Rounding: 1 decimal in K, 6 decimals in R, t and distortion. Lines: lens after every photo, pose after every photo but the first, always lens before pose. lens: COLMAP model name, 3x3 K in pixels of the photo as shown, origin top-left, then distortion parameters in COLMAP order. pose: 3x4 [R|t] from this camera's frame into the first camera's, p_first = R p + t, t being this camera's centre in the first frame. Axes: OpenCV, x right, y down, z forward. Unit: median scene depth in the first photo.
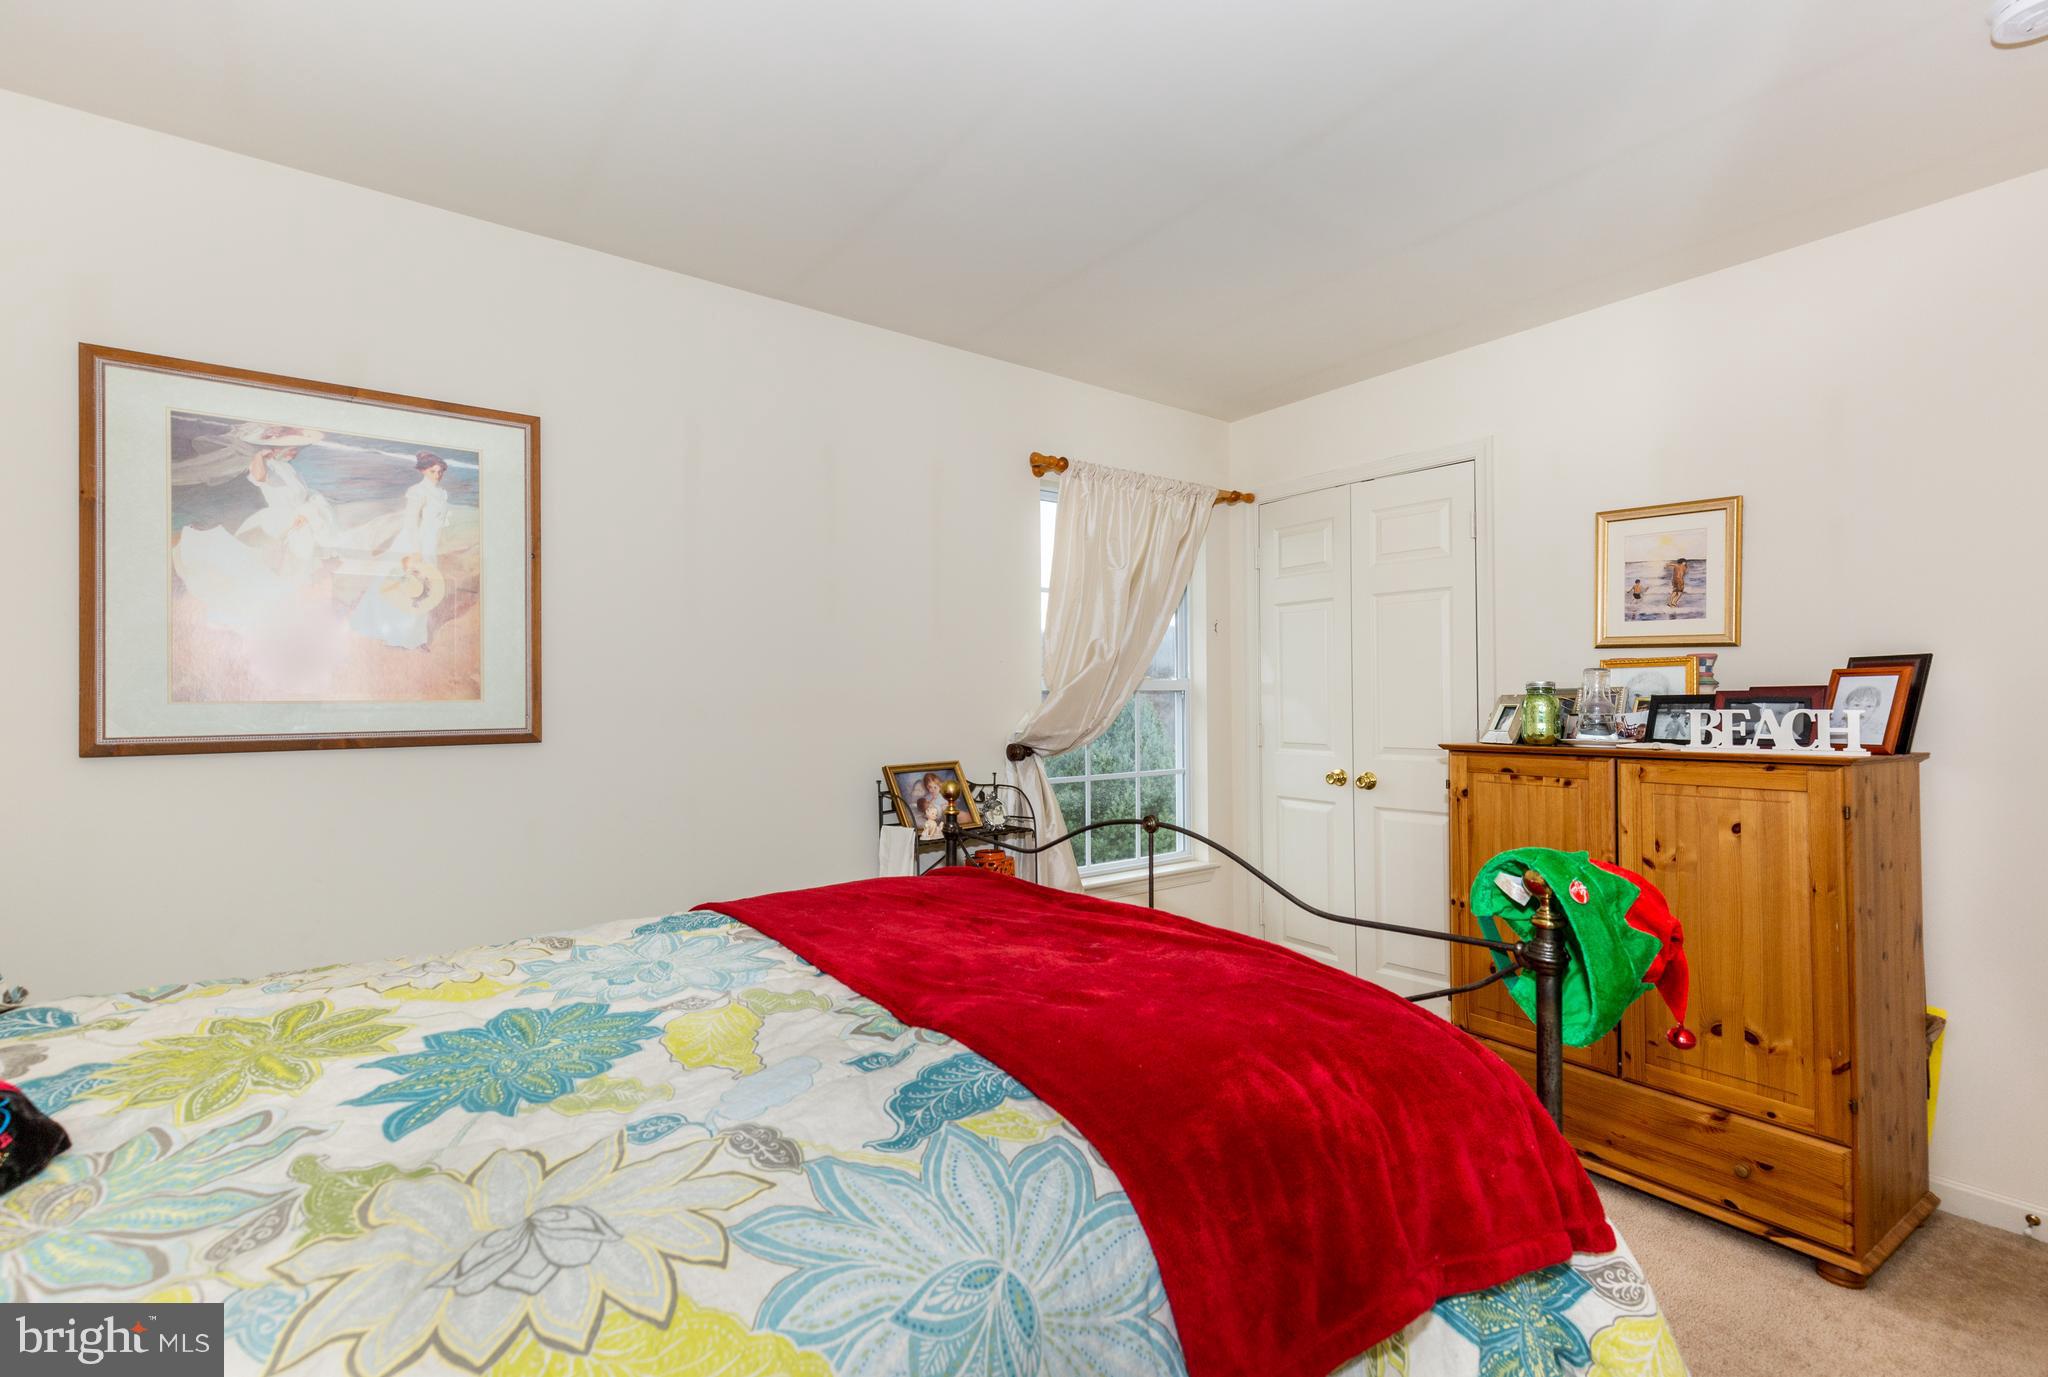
lens RADIAL K [[928.6, 0, 1024.0], [0, 928.6, 688.5], [0, 0, 1]] dist [0.000623, 0.000072]
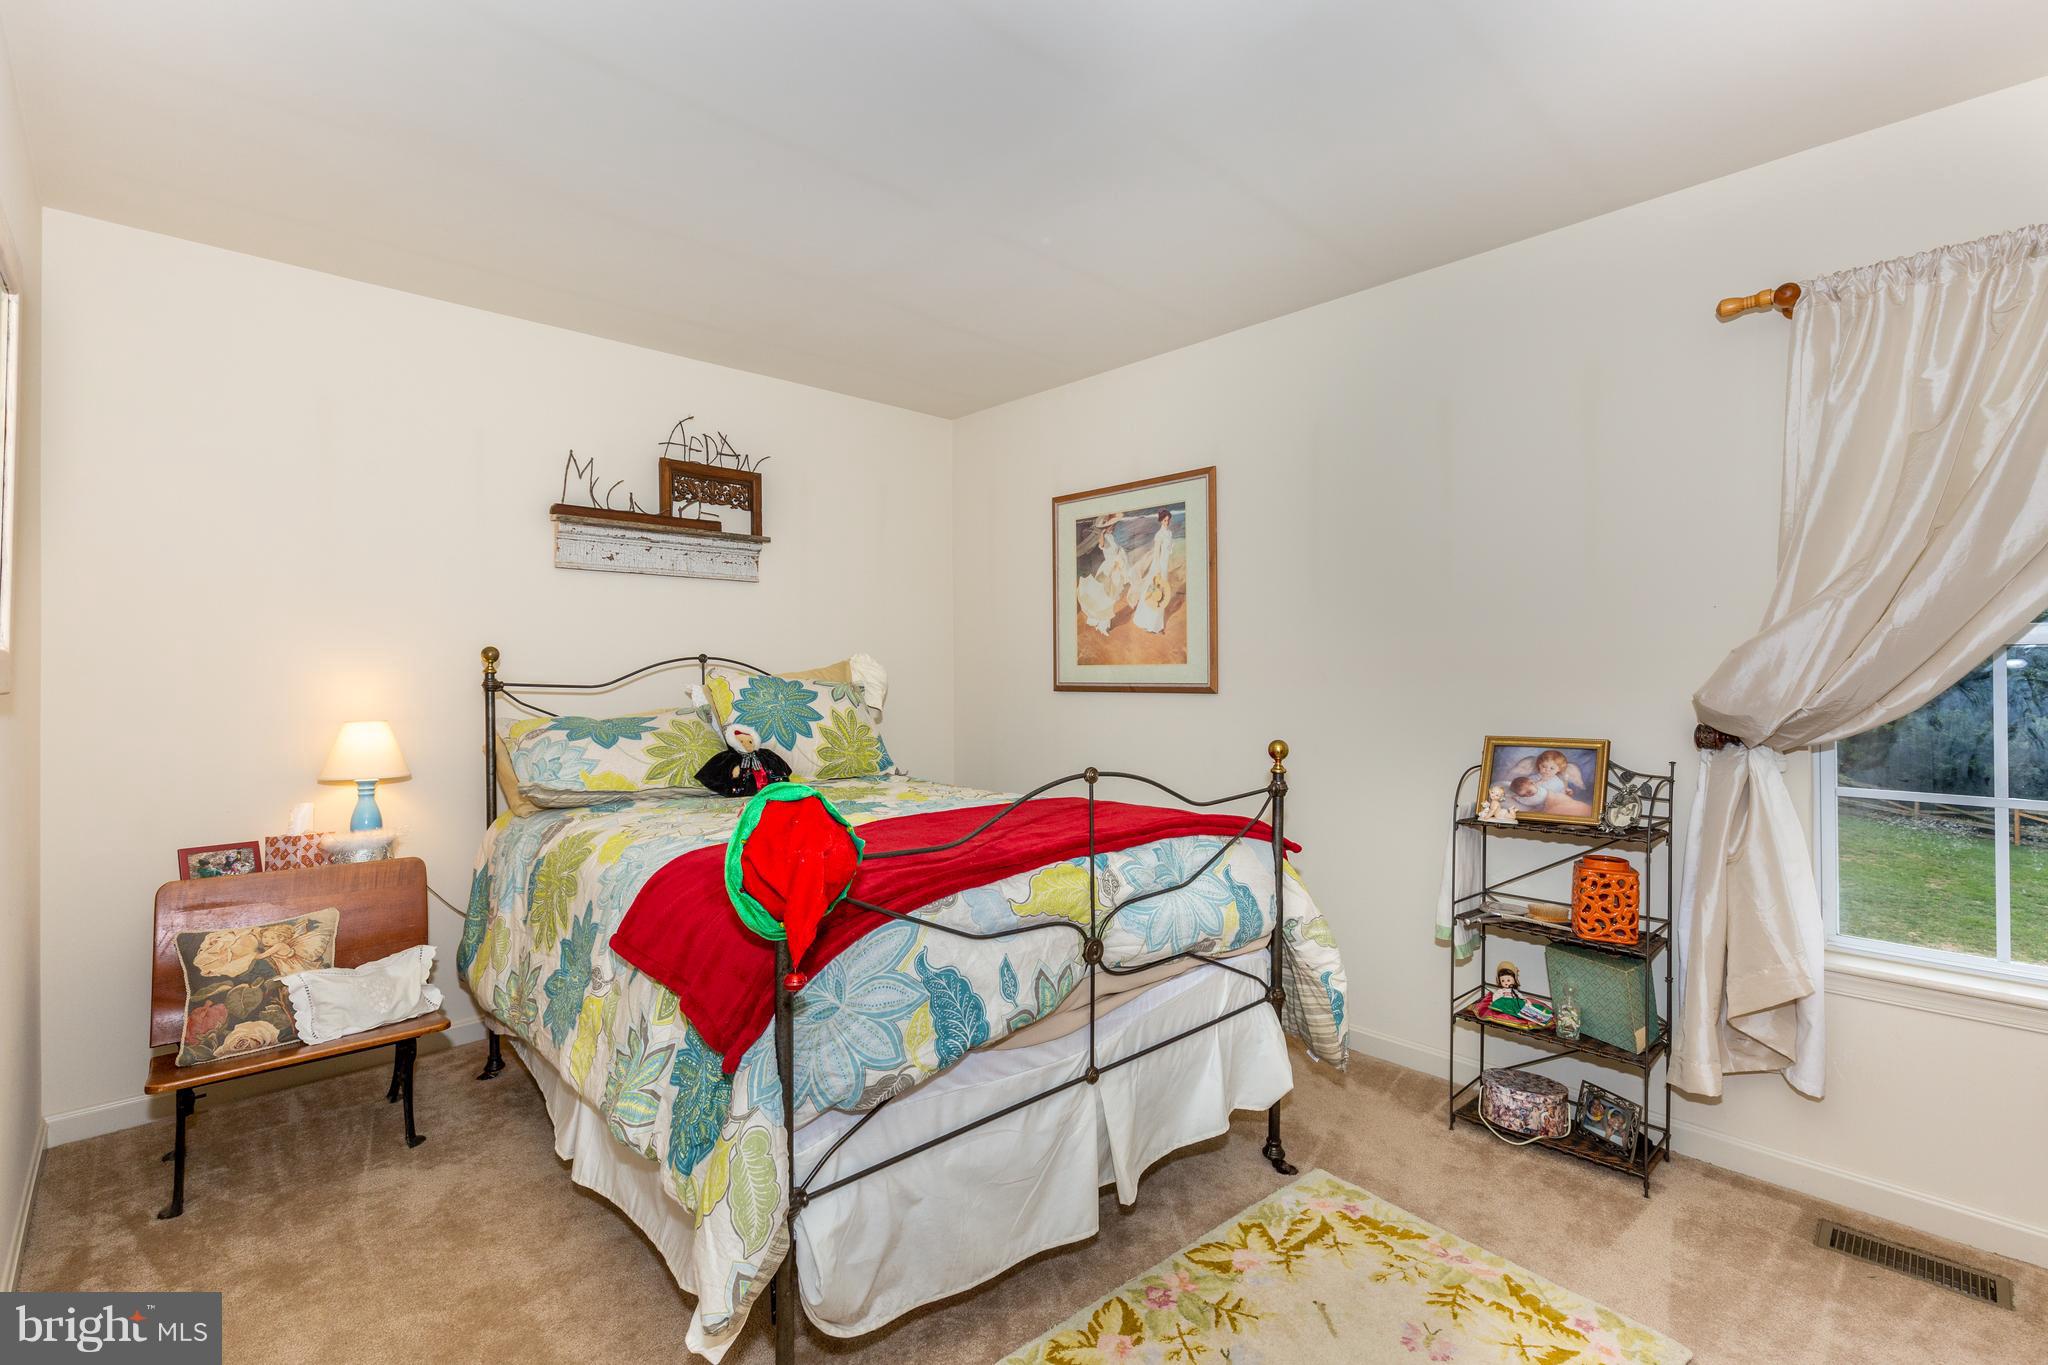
lens RADIAL K [[921.7, 0, 1024.0], [0, 921.7, 682.5], [0, 0, 1]] dist [0.005661, -0.000826]
pose [[0.111052, 0.018366, -0.993645, 0.892141], [0.013827, 0.999704, 0.020023, 0.007908], [0.993718, -0.015963, 0.110765, 0.568783]]
